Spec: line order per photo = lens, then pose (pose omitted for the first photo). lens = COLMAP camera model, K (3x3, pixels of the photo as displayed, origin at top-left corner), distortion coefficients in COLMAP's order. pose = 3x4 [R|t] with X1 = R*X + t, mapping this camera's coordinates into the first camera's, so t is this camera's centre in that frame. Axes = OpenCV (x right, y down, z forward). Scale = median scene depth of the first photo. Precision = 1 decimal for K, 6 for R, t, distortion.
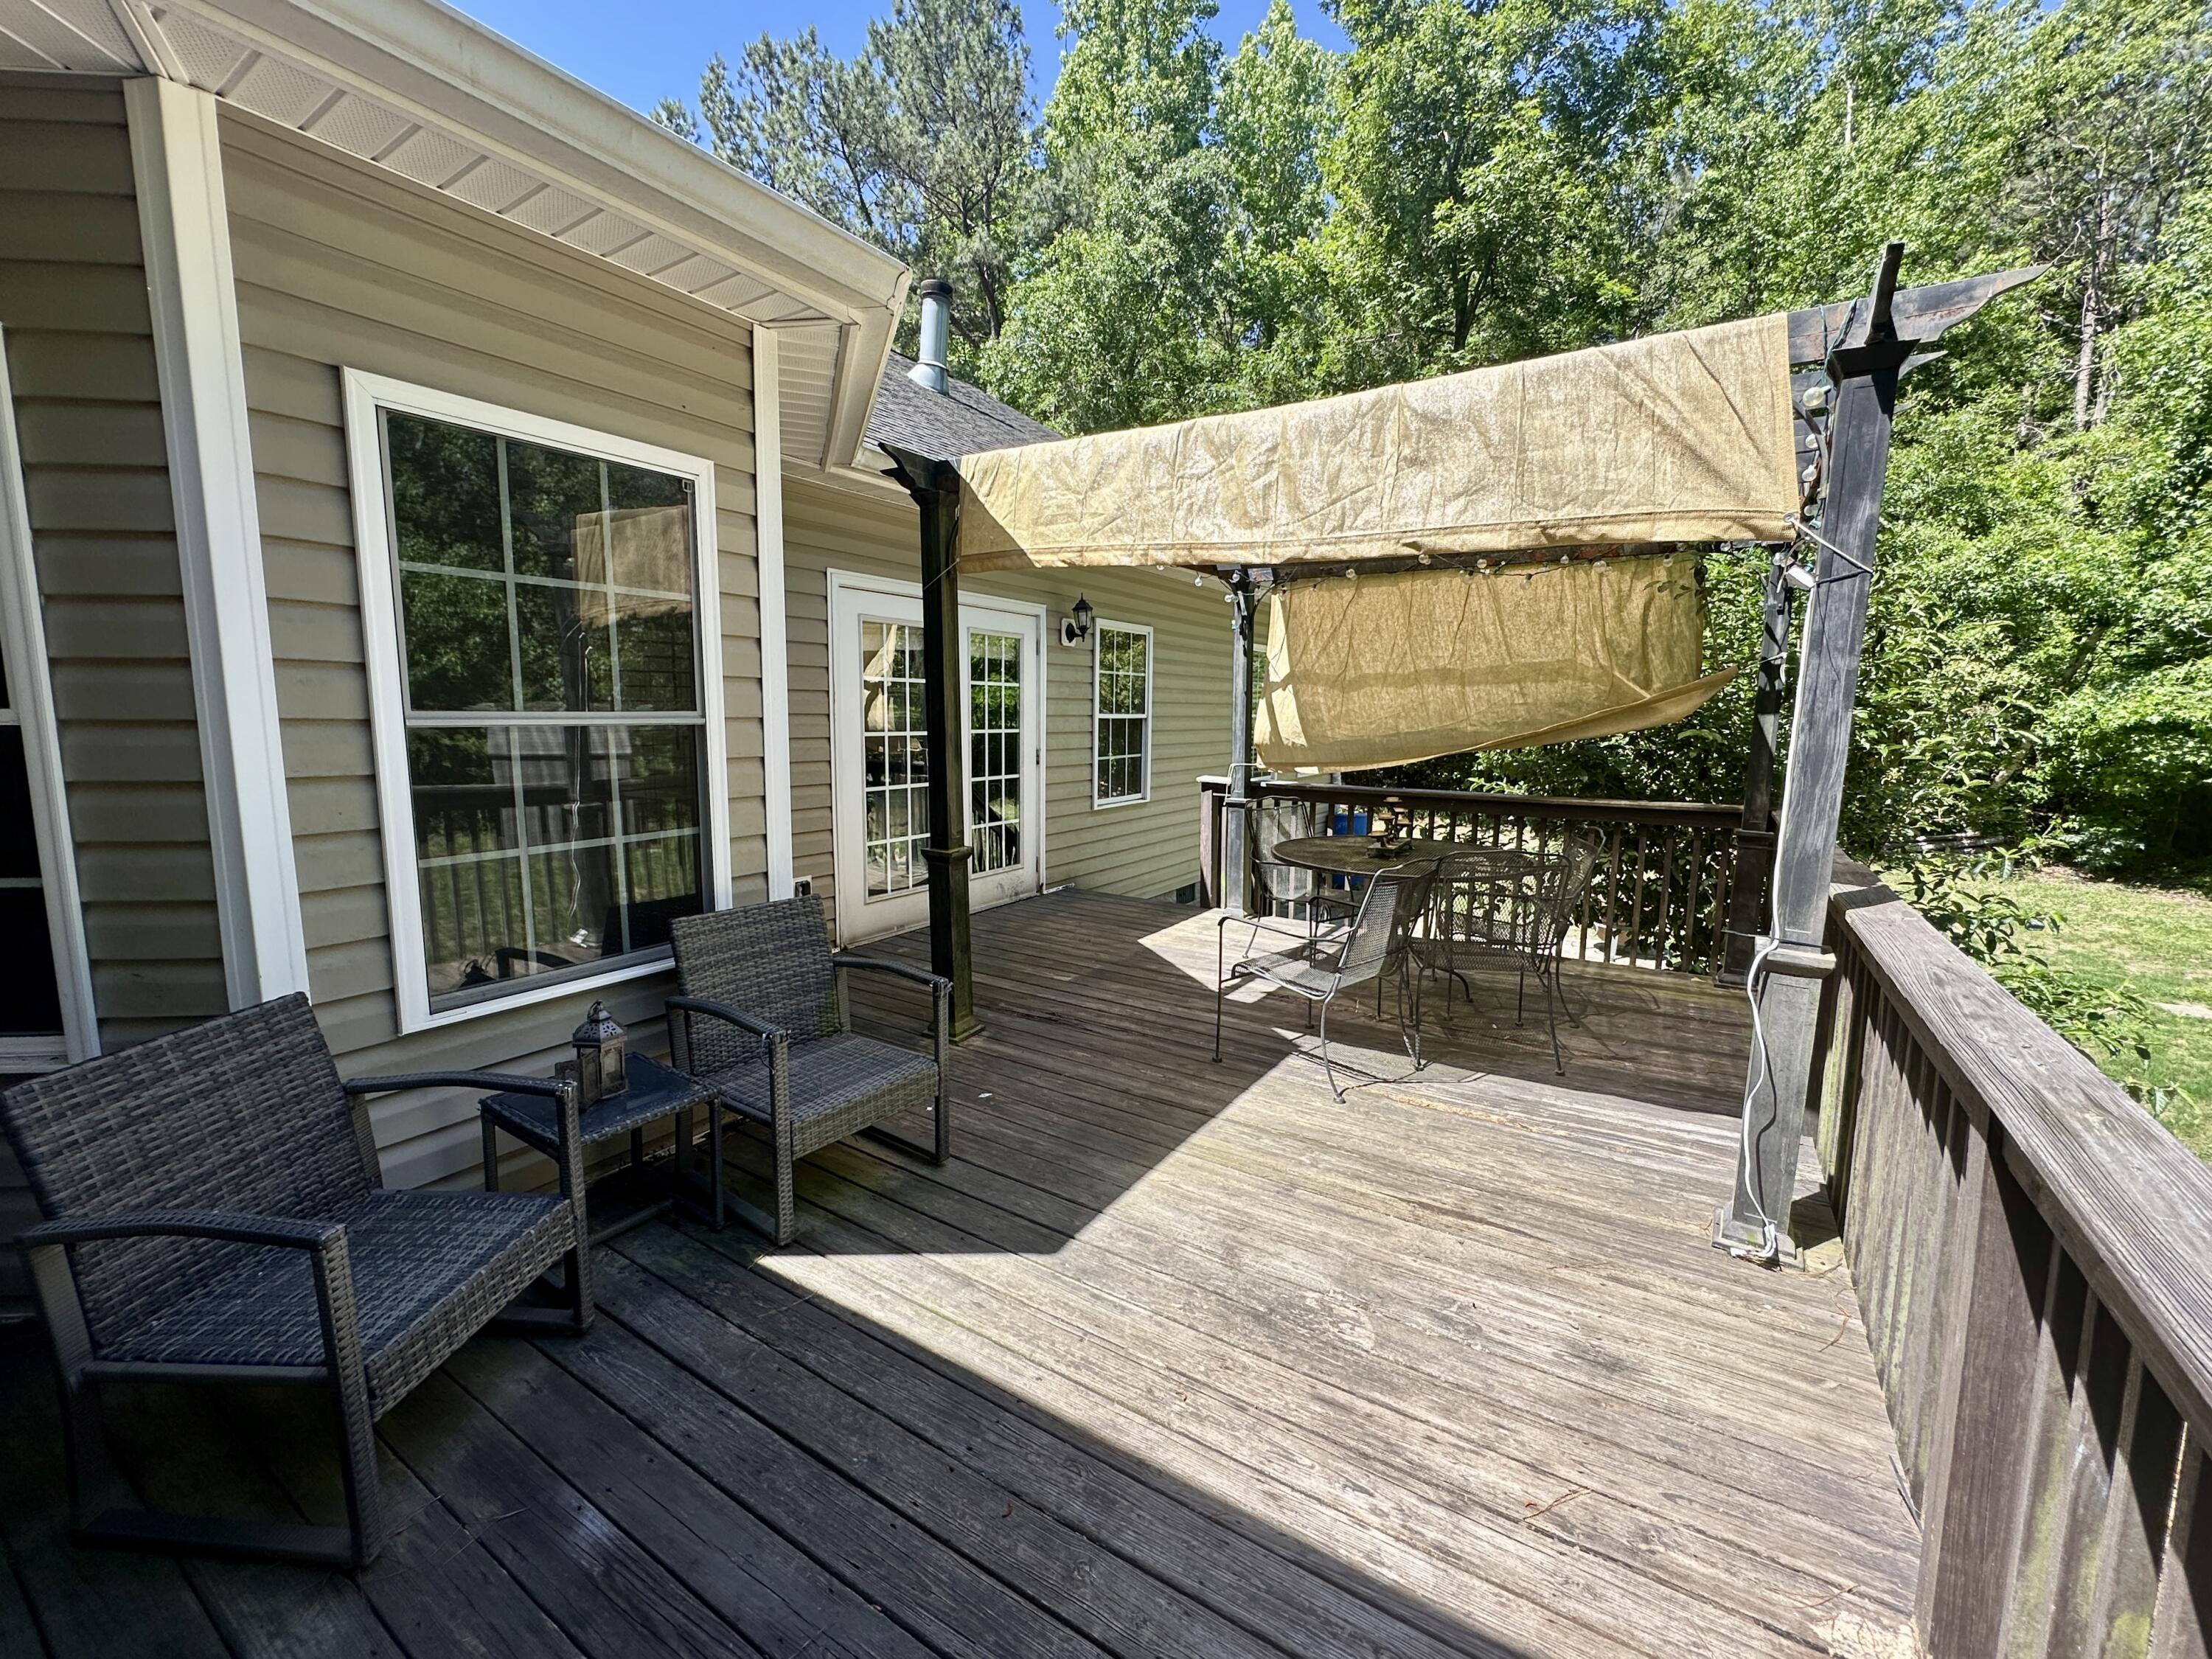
lens RADIAL K [[911.2, 0, 1103.6], [0, 911.2, 828.6], [0, 0, 1]] dist [-0.000841, 0.000059]
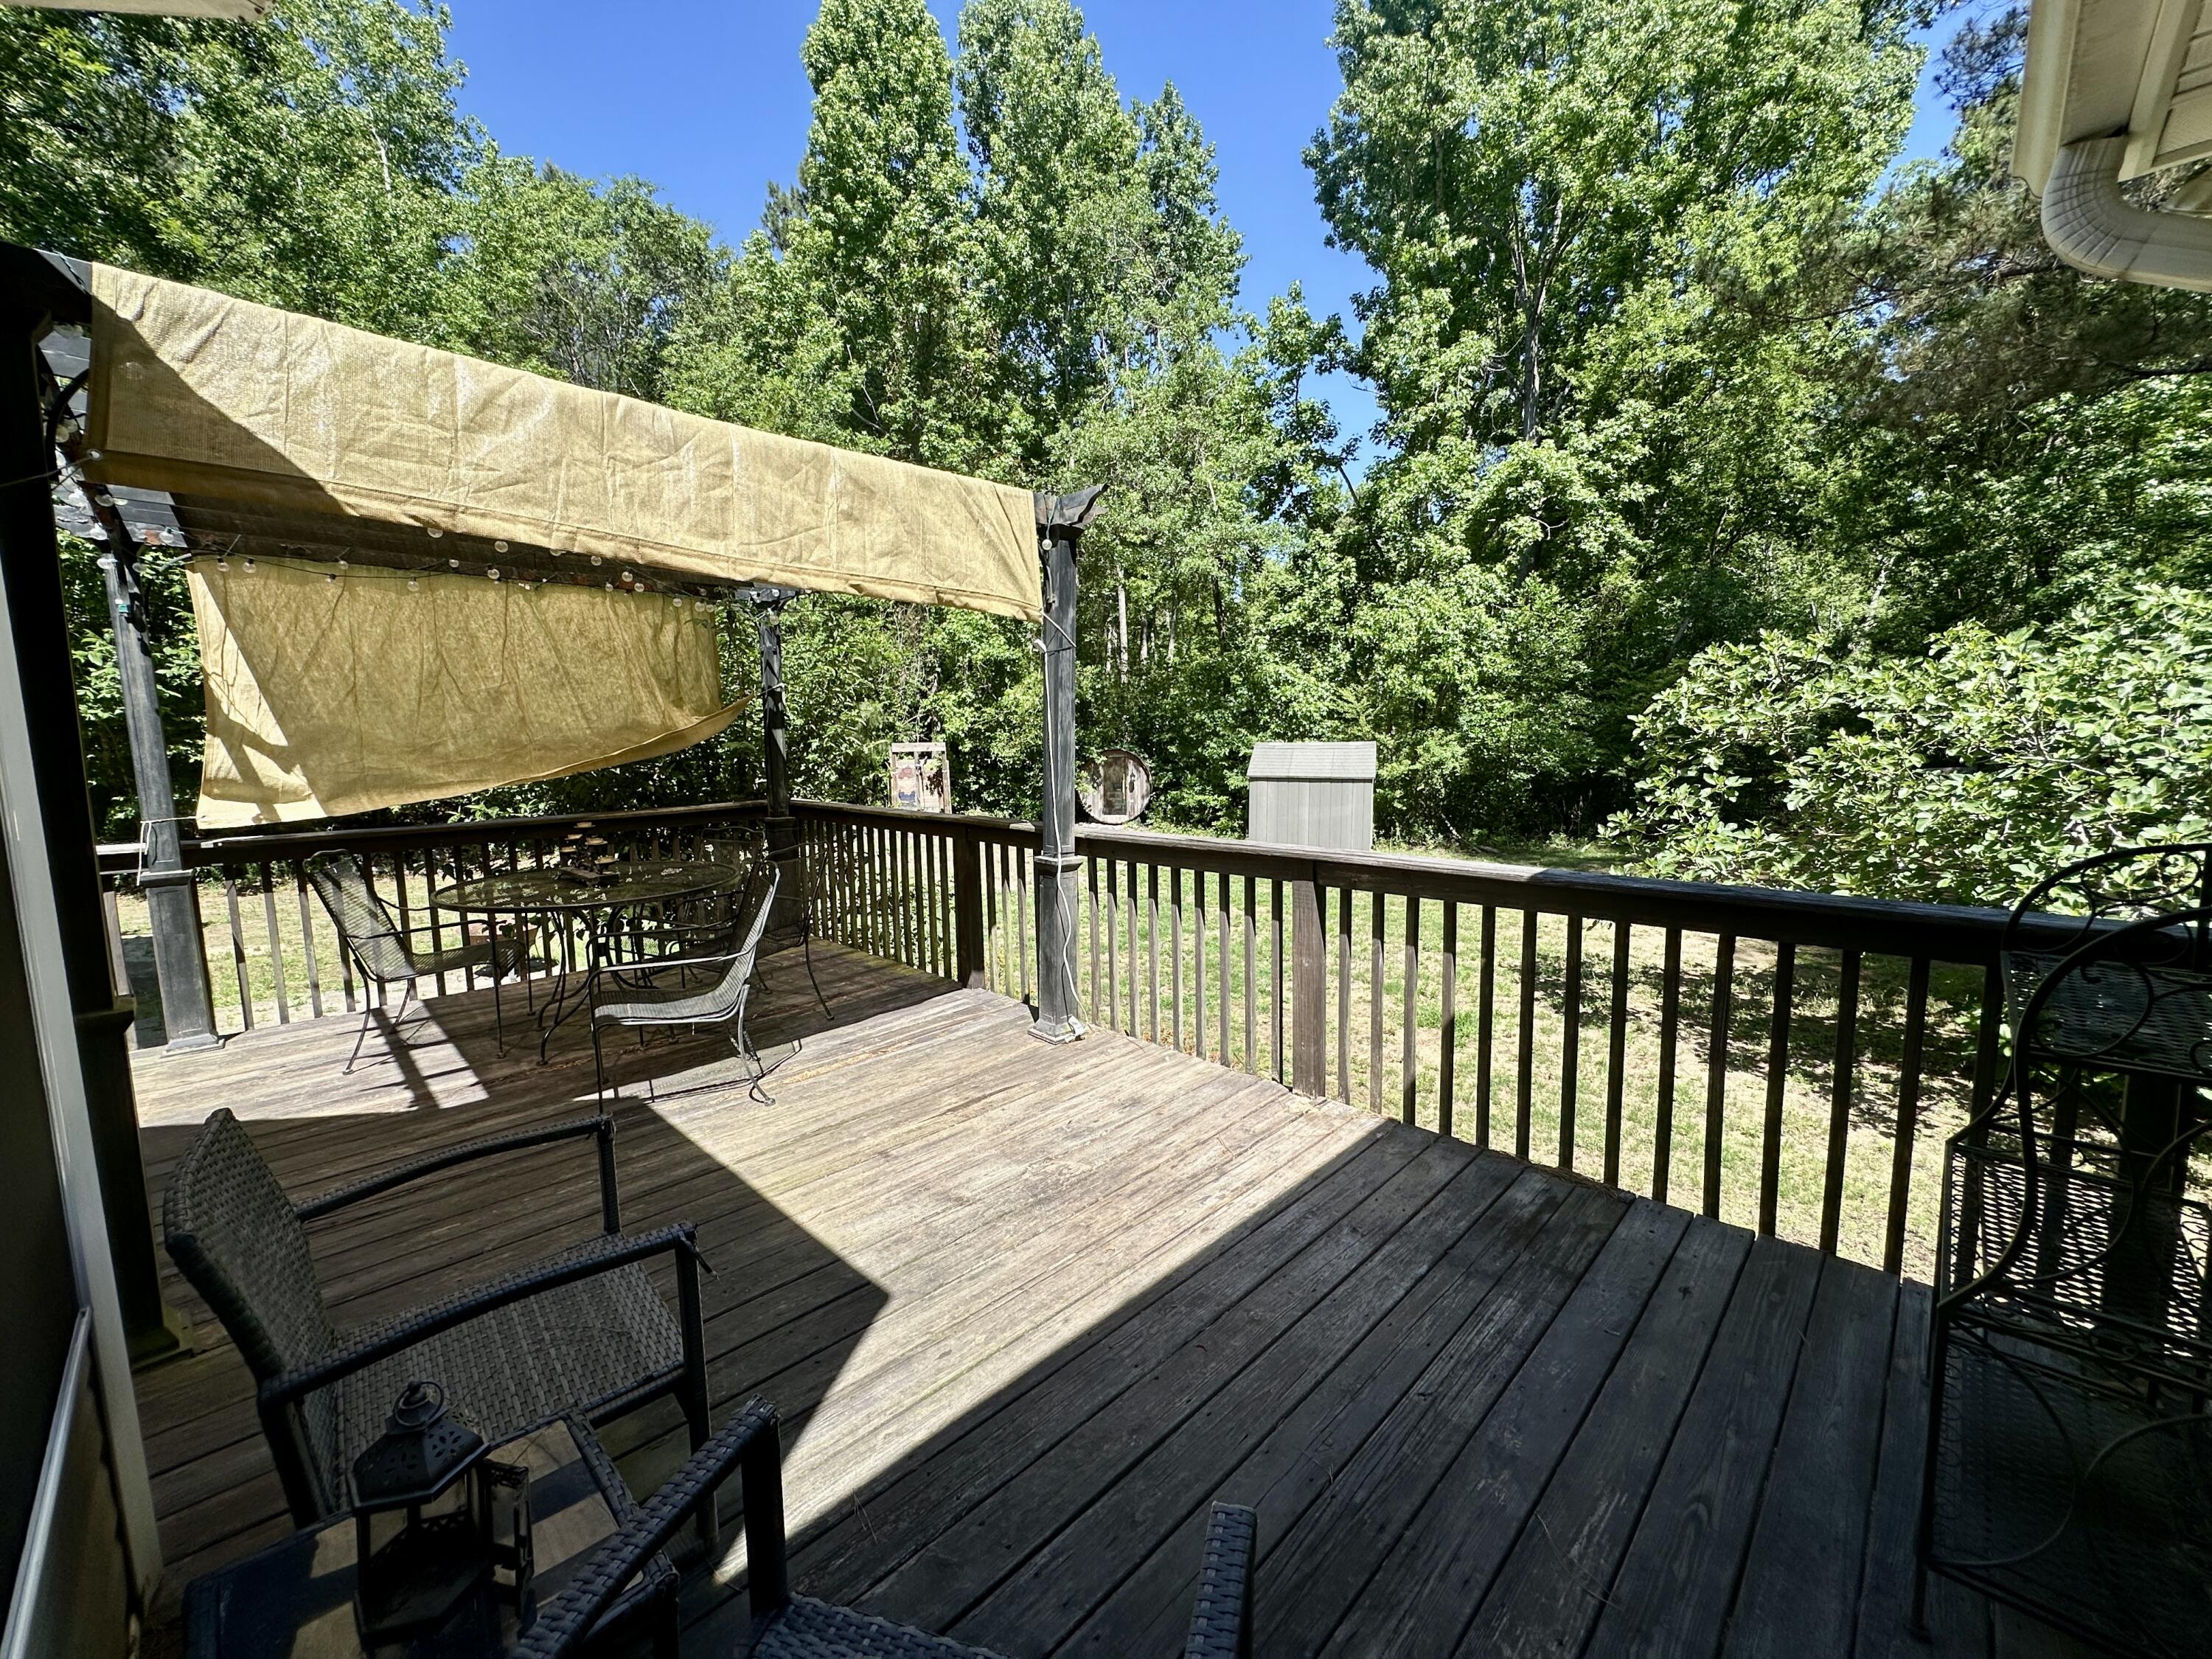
lens RADIAL K [[878.6, 0, 1106.0], [0, 878.6, 829.5], [0, 0, 1]] dist [-0.002627, -0.000050]
pose [[0.205669, -0.123632, 0.970781, -0.598263], [0.142770, 0.985165, 0.095217, -0.048976], [-0.968151, 0.119016, 0.220269, 0.374062]]
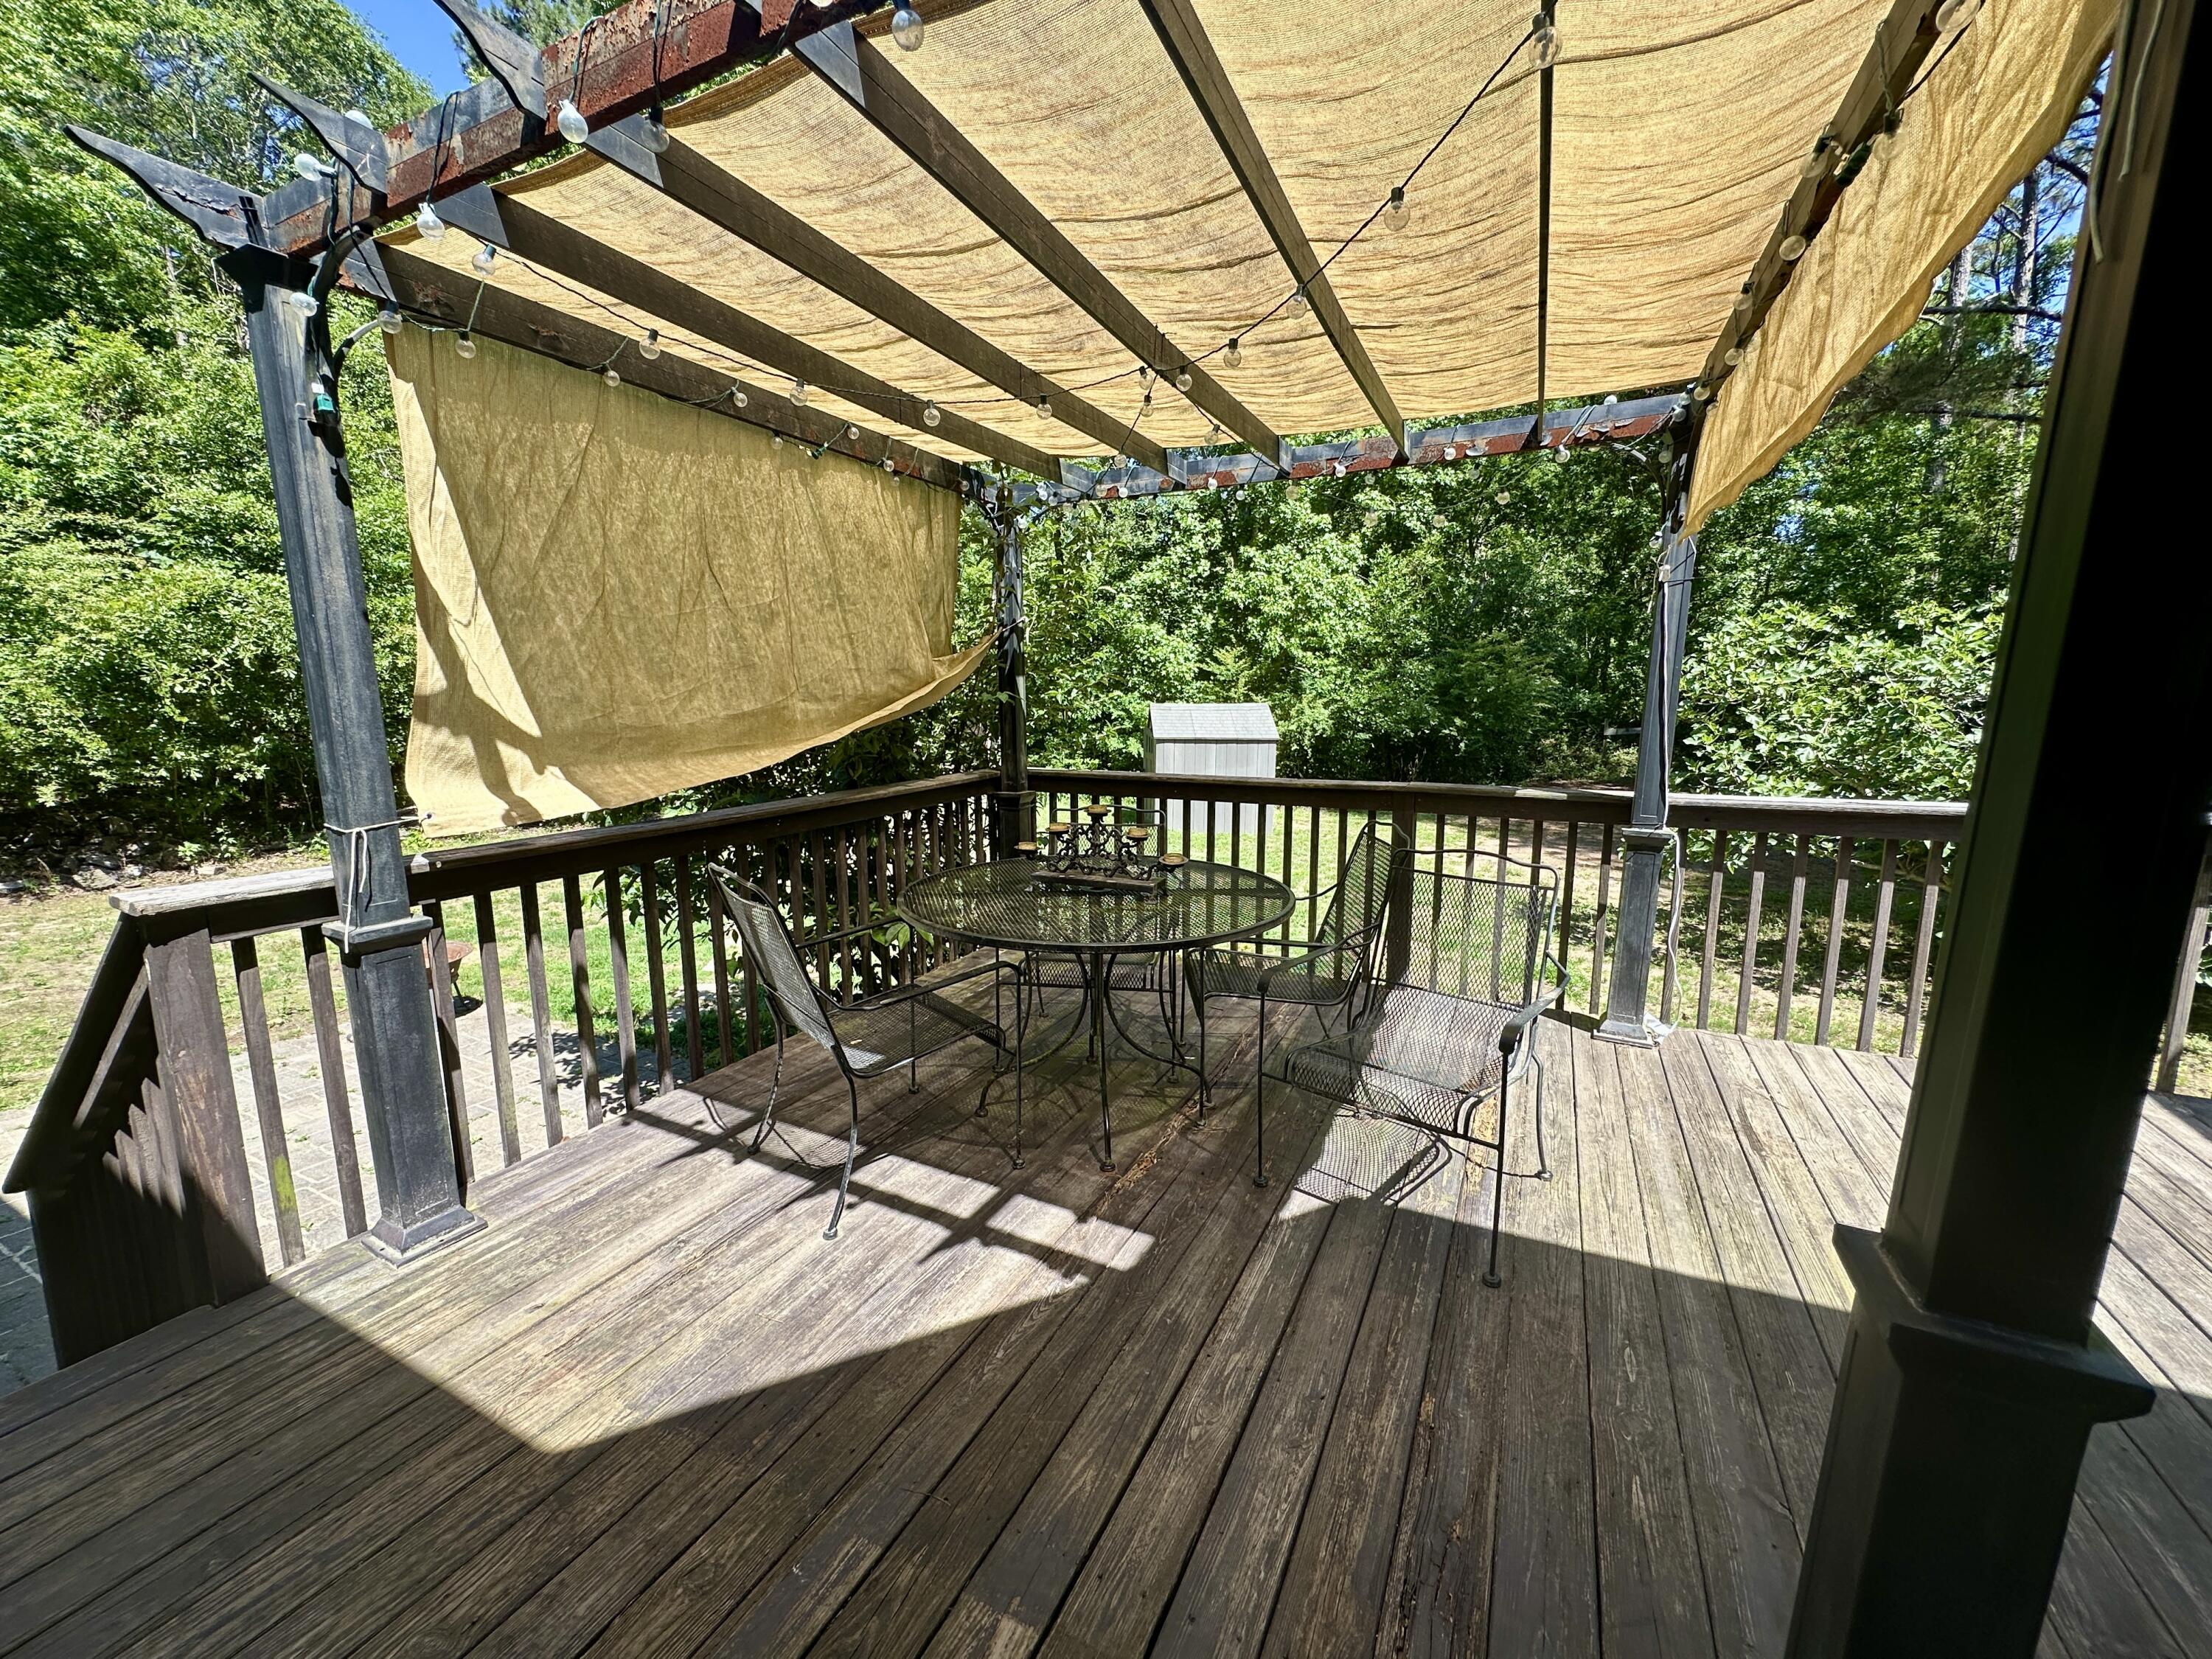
lens RADIAL K [[878.6, 0, 1106.0], [0, 878.6, 829.5], [0, 0, 1]] dist [-0.002627, -0.000050]
pose [[-0.105779, -0.165542, 0.980513, -0.381118], [0.133088, 0.974817, 0.178938, -0.169064], [-0.985443, 0.149422, -0.081084, 1.388190]]
